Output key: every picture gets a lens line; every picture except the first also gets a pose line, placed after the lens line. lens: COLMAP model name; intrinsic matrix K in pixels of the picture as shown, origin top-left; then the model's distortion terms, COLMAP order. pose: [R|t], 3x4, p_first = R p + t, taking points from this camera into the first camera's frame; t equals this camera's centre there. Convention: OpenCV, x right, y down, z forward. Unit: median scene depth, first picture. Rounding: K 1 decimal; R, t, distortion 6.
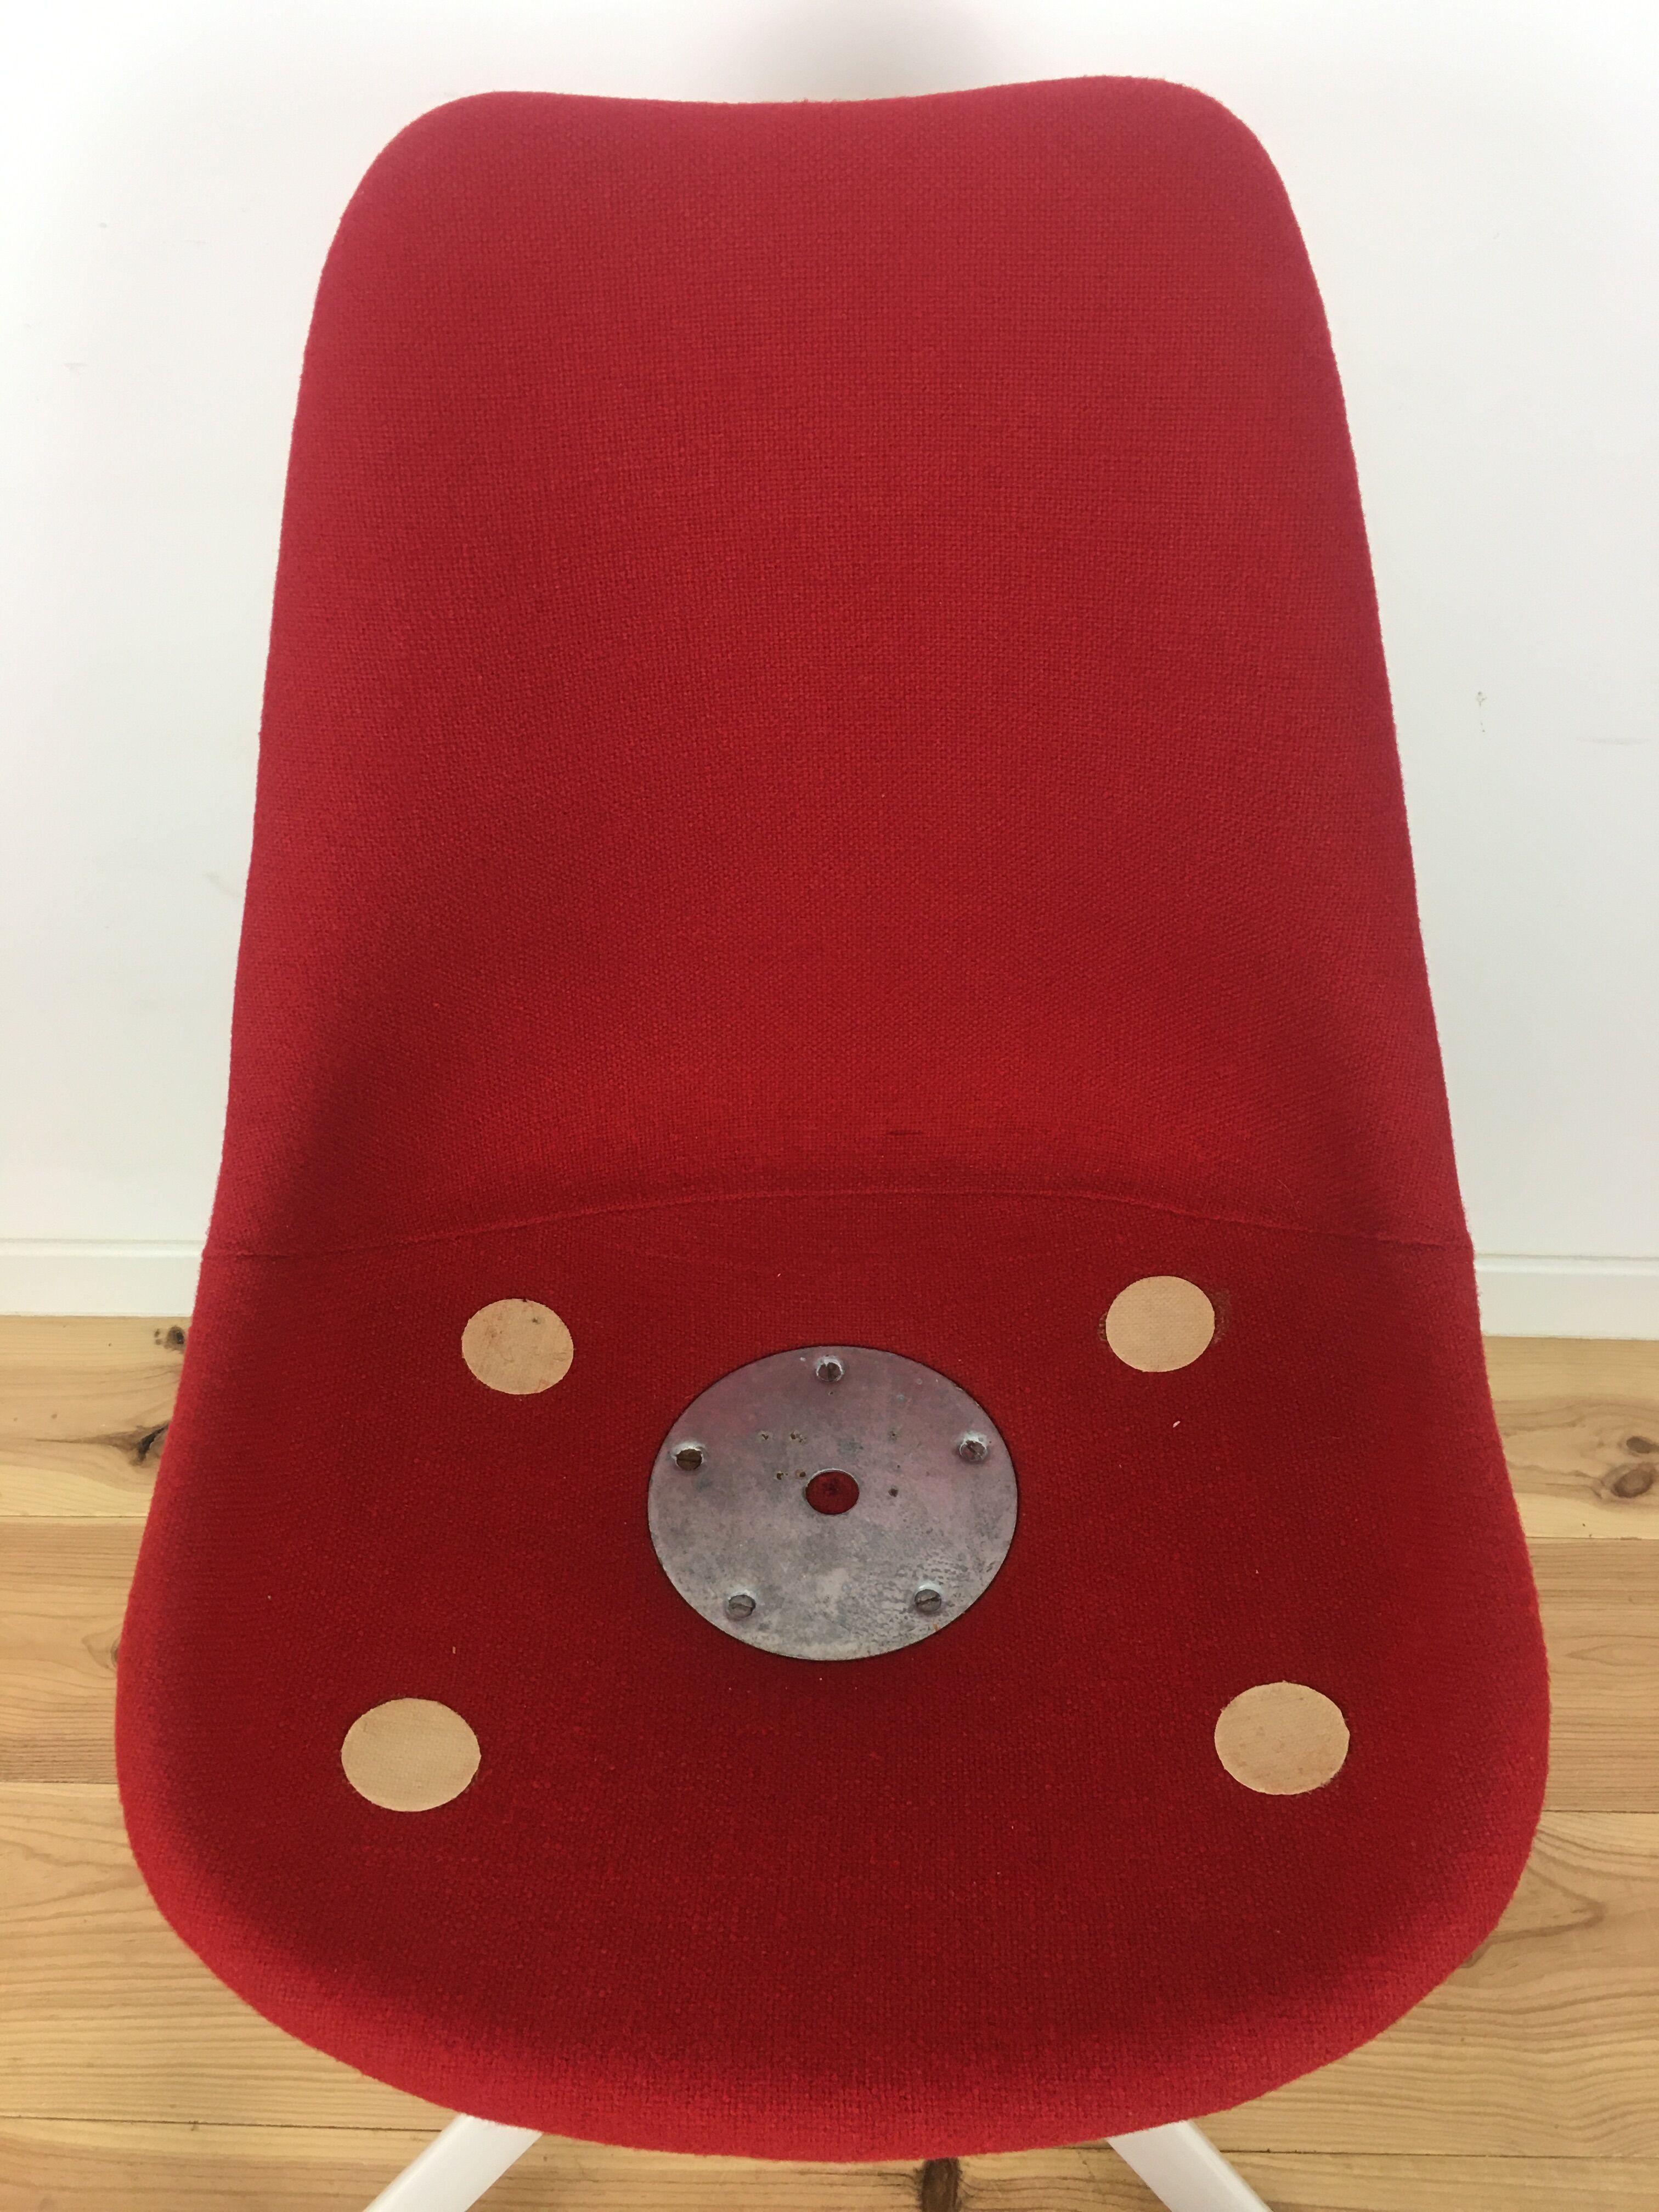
lens RADIAL K [[1914.4, 0, 821.8], [0, 1914.4, 1100.3], [0, 0, 1]] dist [0.046841, -0.100593]
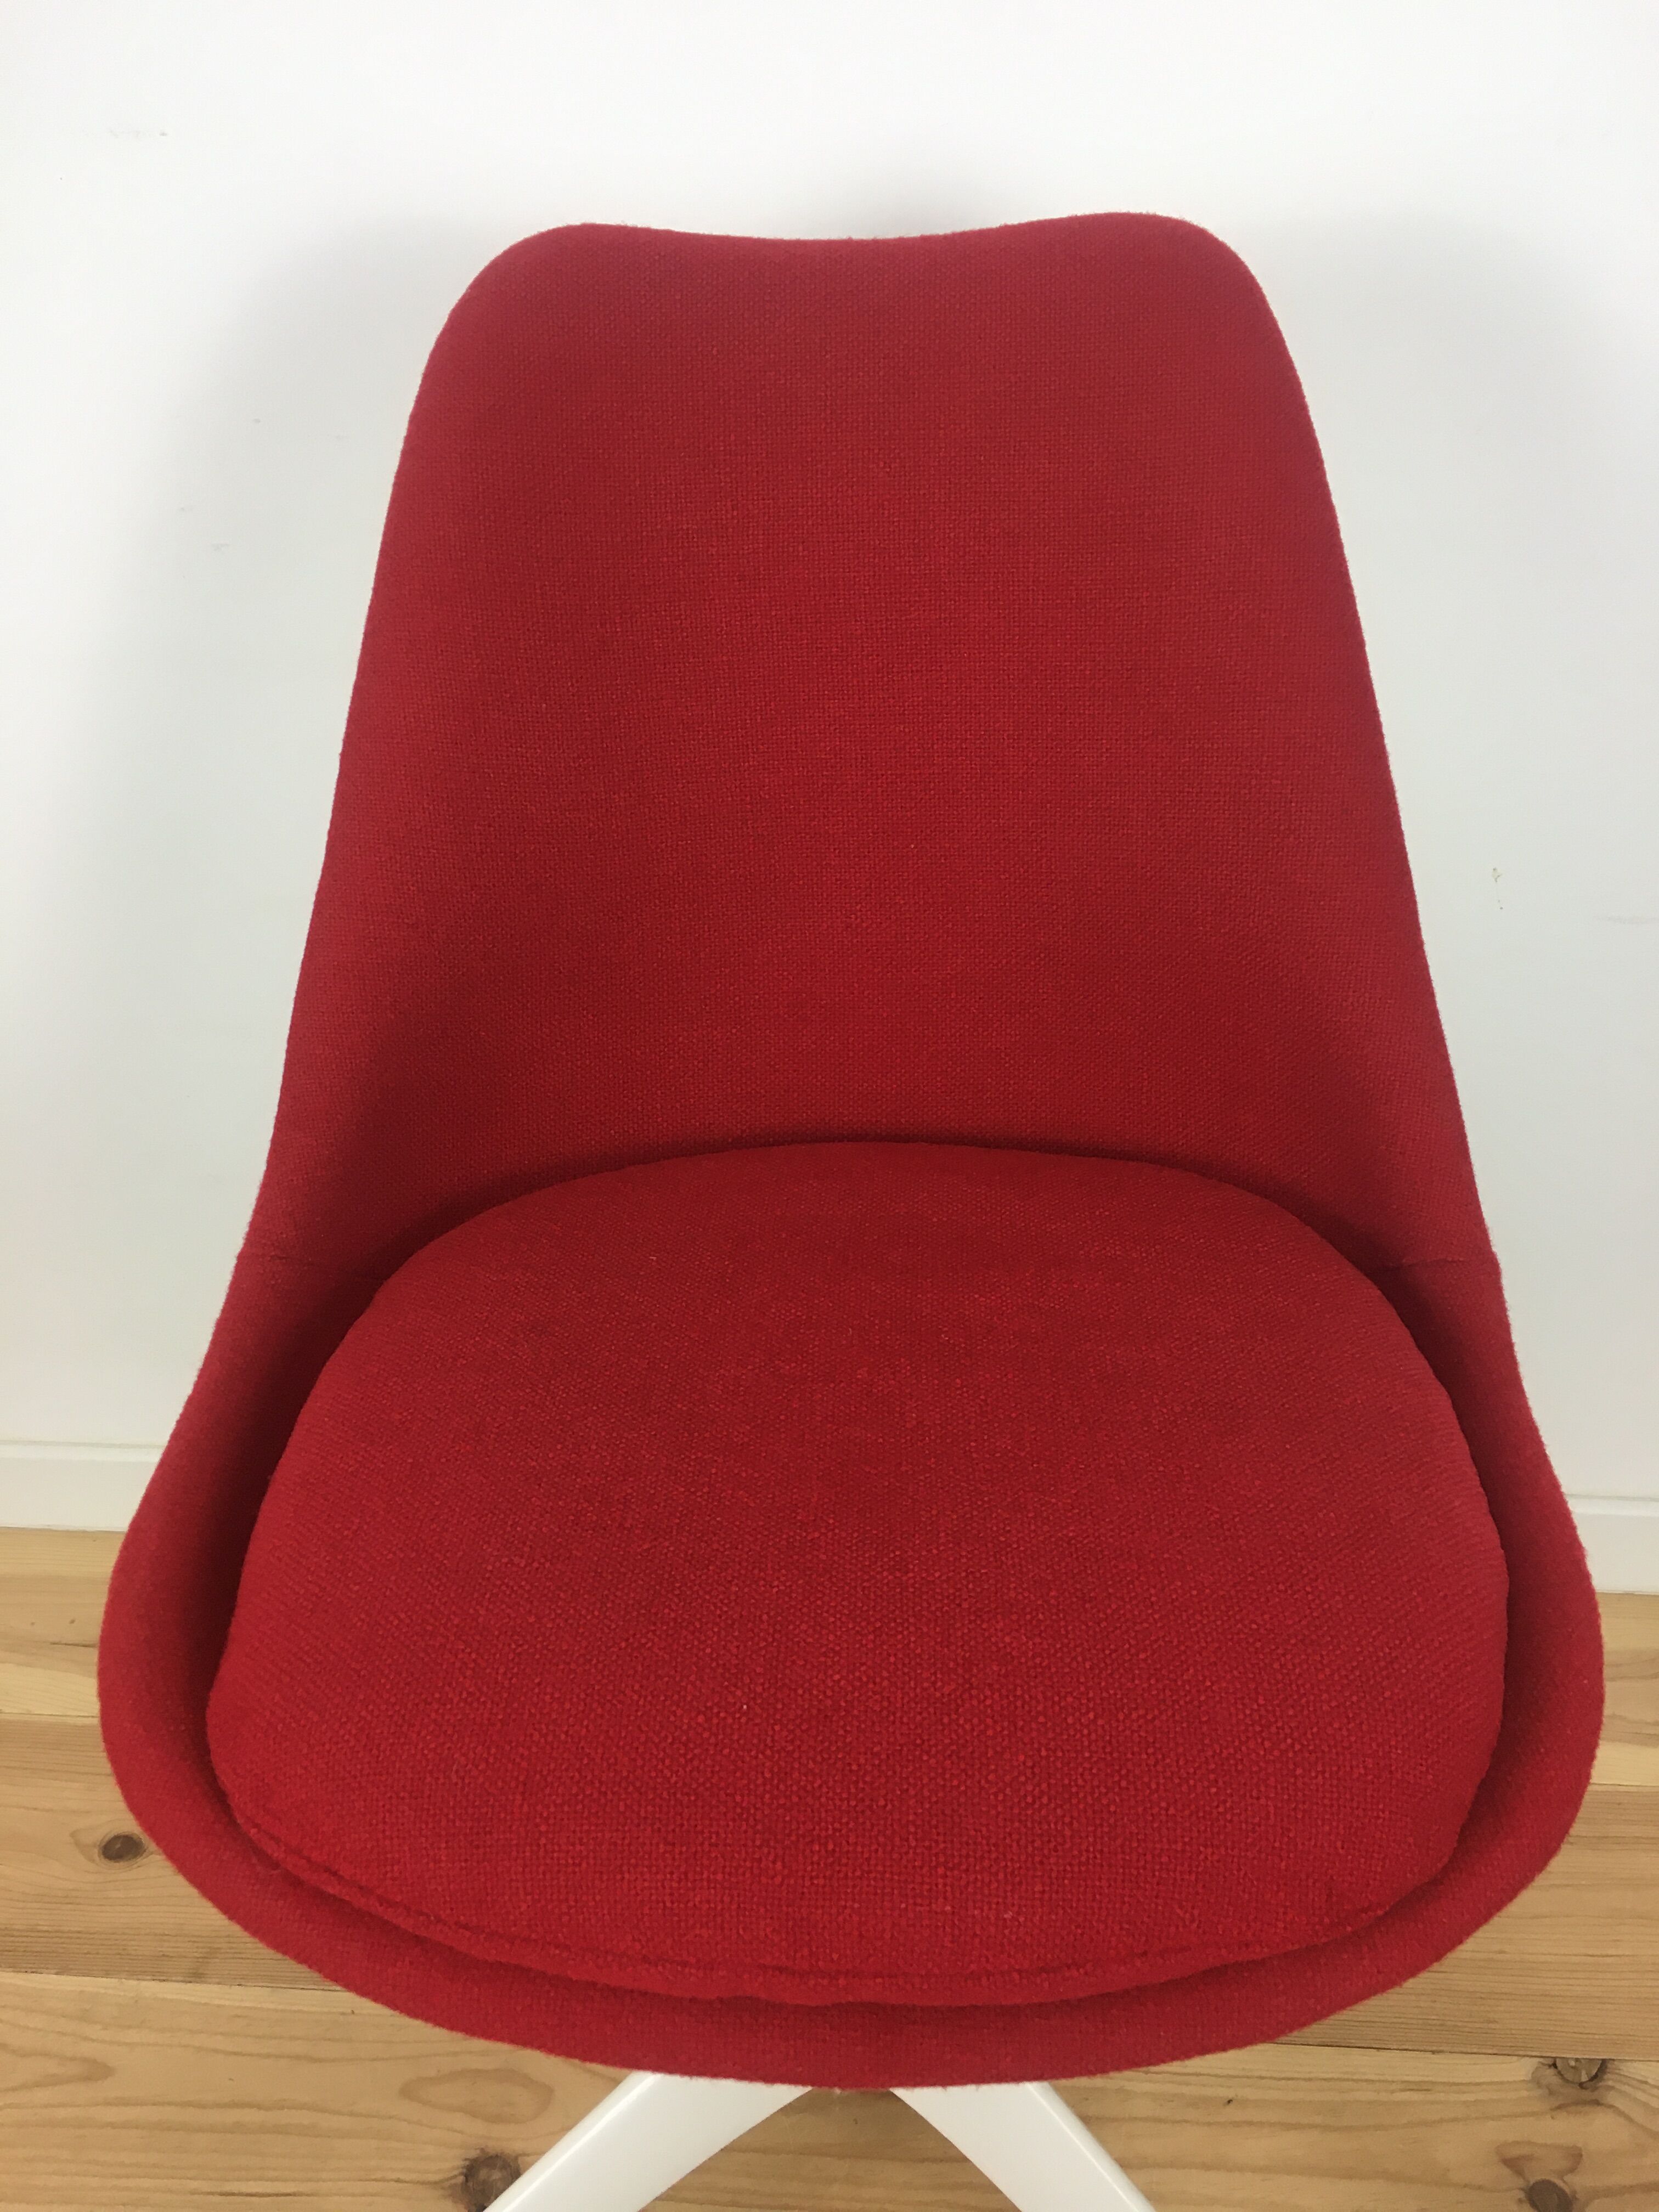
lens RADIAL K [[1914.4, 0, 828.1], [0, 1914.4, 1074.7], [0, 0, 1]] dist [0.046841, -0.100593]
pose [[0.998939, 0.018468, -0.042179, 0.023914], [-0.029002, 0.963853, -0.264851, 0.183251], [0.035763, 0.265793, 0.963366, 0.002915]]
